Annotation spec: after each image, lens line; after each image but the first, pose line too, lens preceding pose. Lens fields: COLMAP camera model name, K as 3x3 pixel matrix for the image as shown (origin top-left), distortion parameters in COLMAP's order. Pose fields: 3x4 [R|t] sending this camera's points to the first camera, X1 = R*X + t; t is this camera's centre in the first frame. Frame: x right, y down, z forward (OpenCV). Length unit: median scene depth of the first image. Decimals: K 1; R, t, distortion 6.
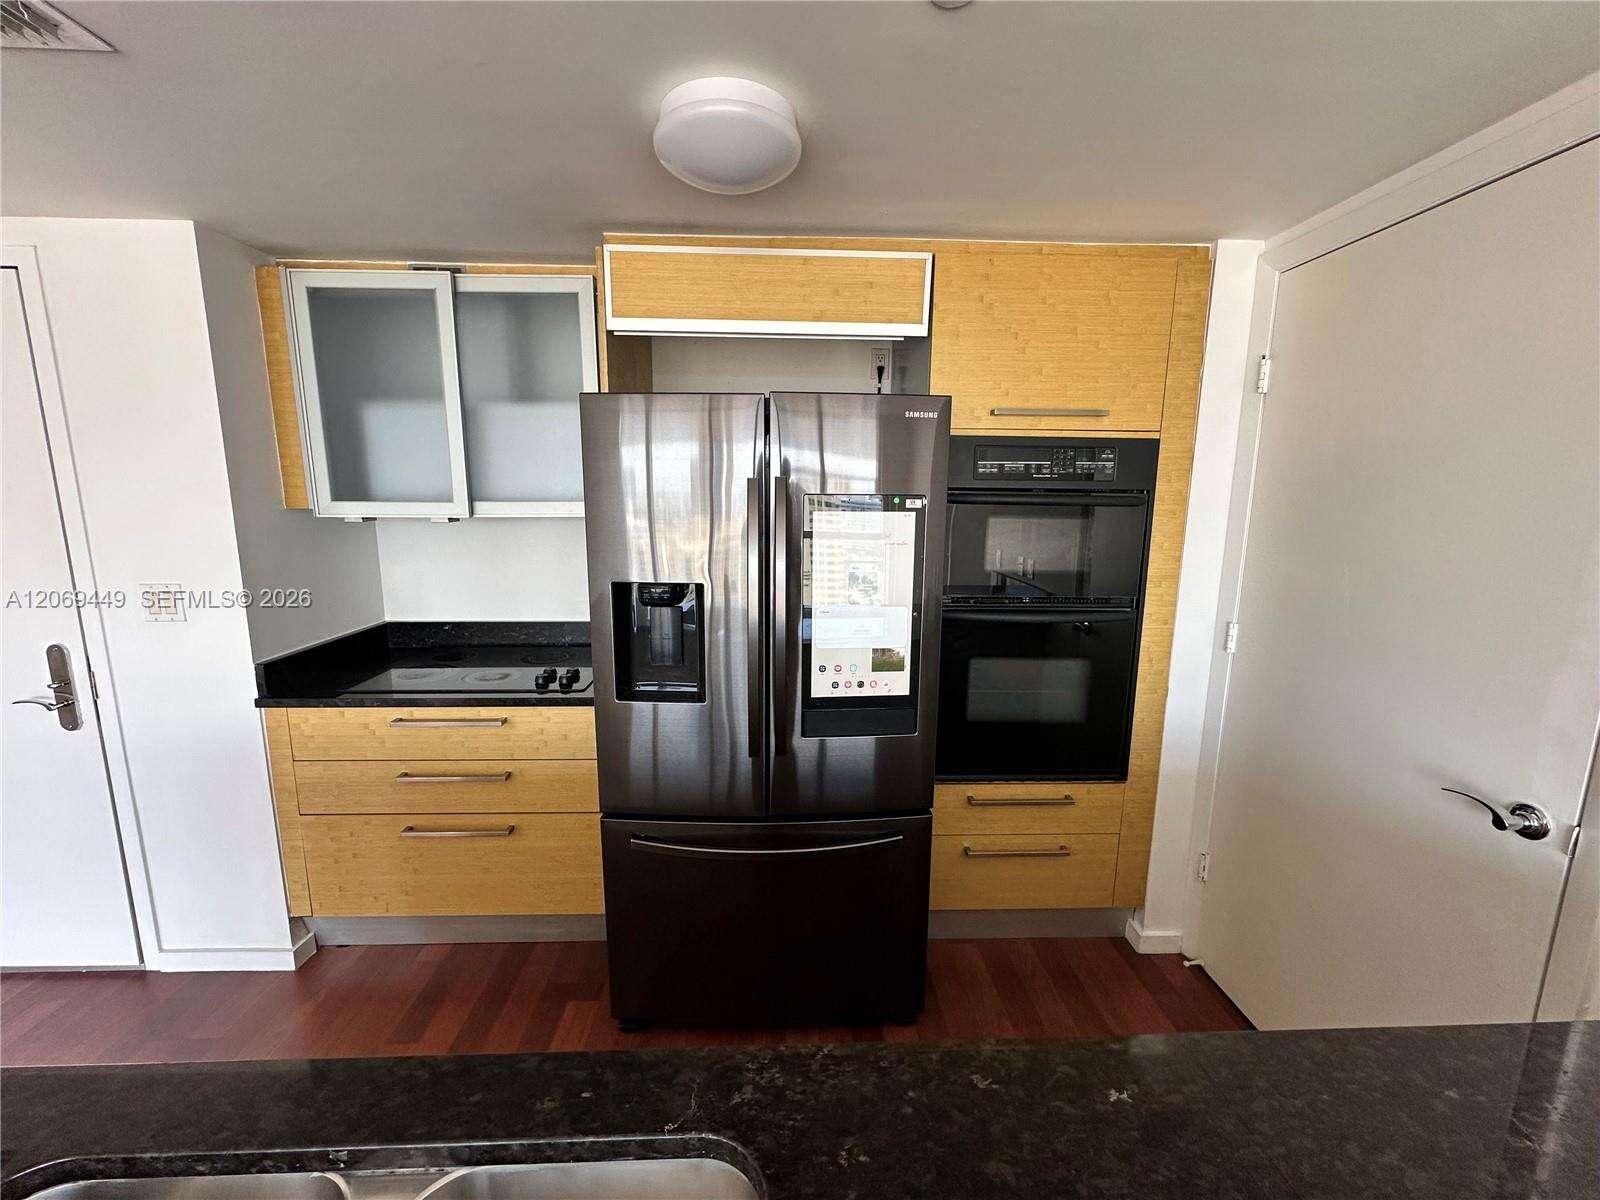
lens RADIAL K [[642.9, 0, 800.3], [0, 642.9, 597.9], [0, 0, 1]] dist [-0.001874, 0.000656]
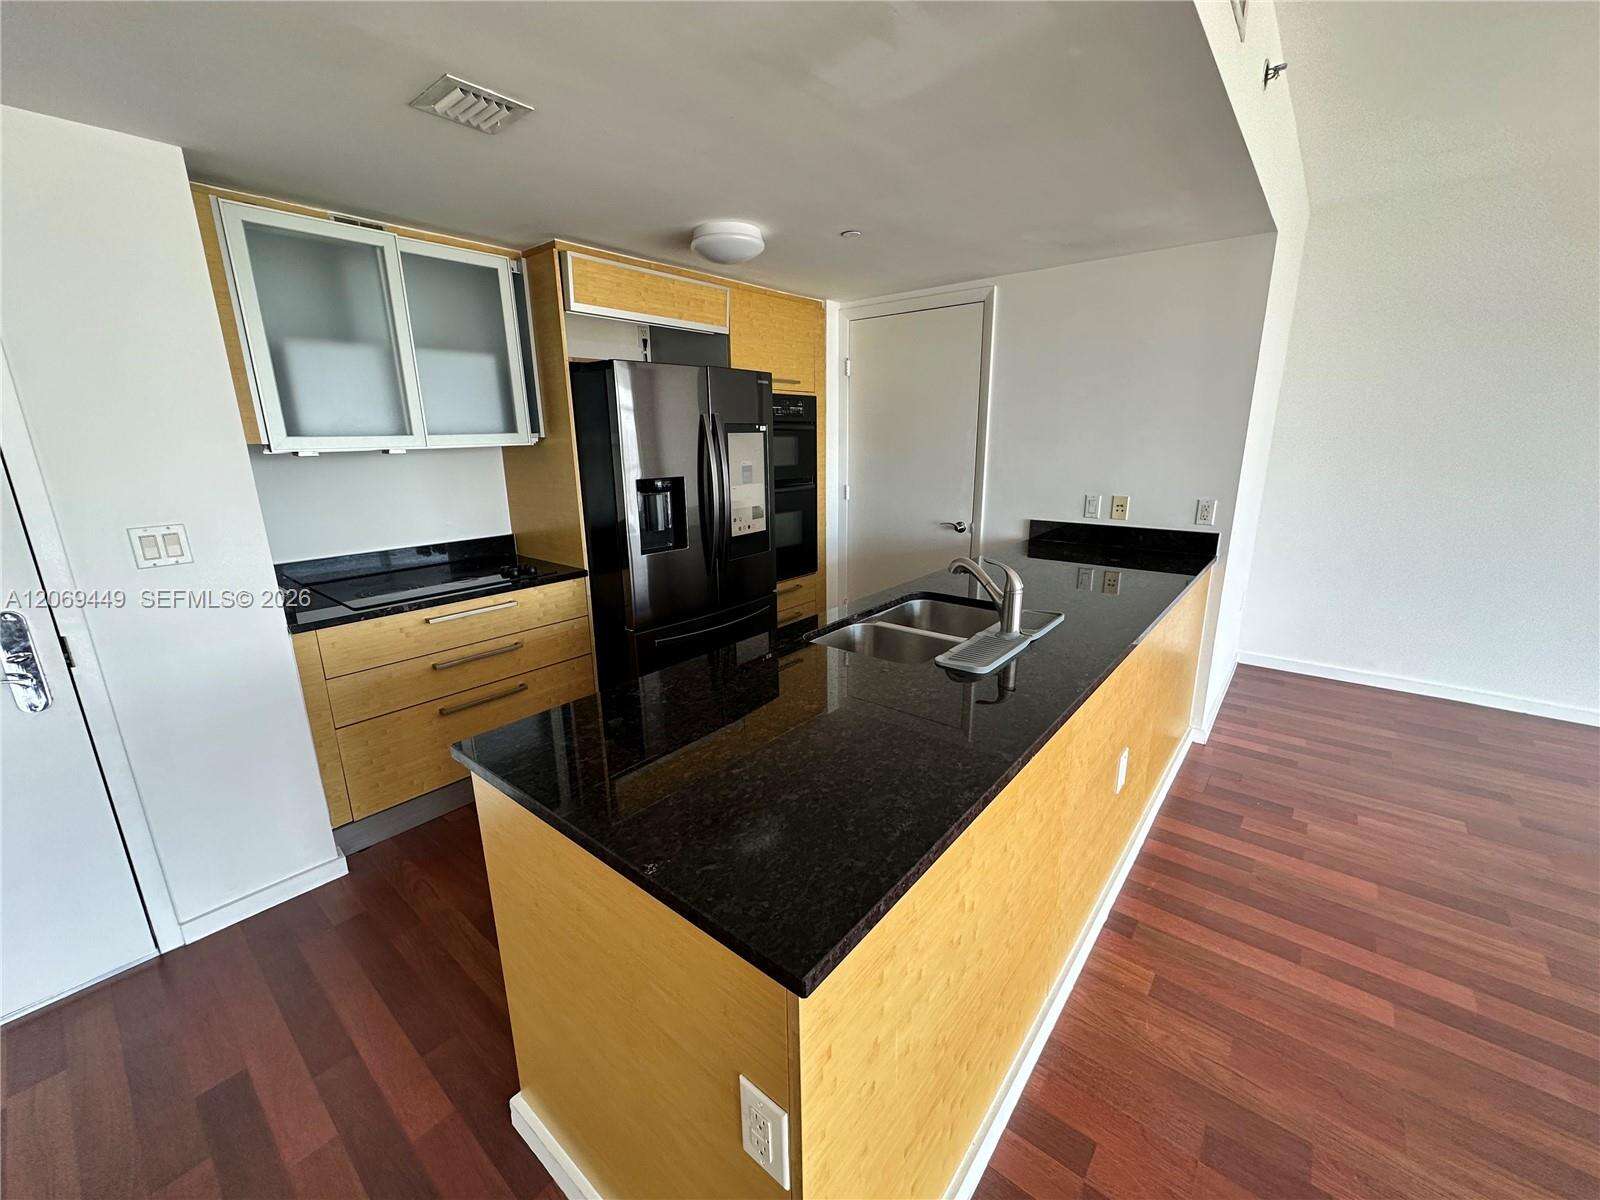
lens RADIAL K [[642.9, 0, 797.4], [0, 642.9, 598.9], [0, 0, 1]] dist [-0.001874, 0.000656]
pose [[0.666293, -0.200843, 0.718134, -1.075013], [0.140100, 0.979612, 0.143985, 0.080031], [-0.732411, 0.004675, 0.680847, -0.341535]]
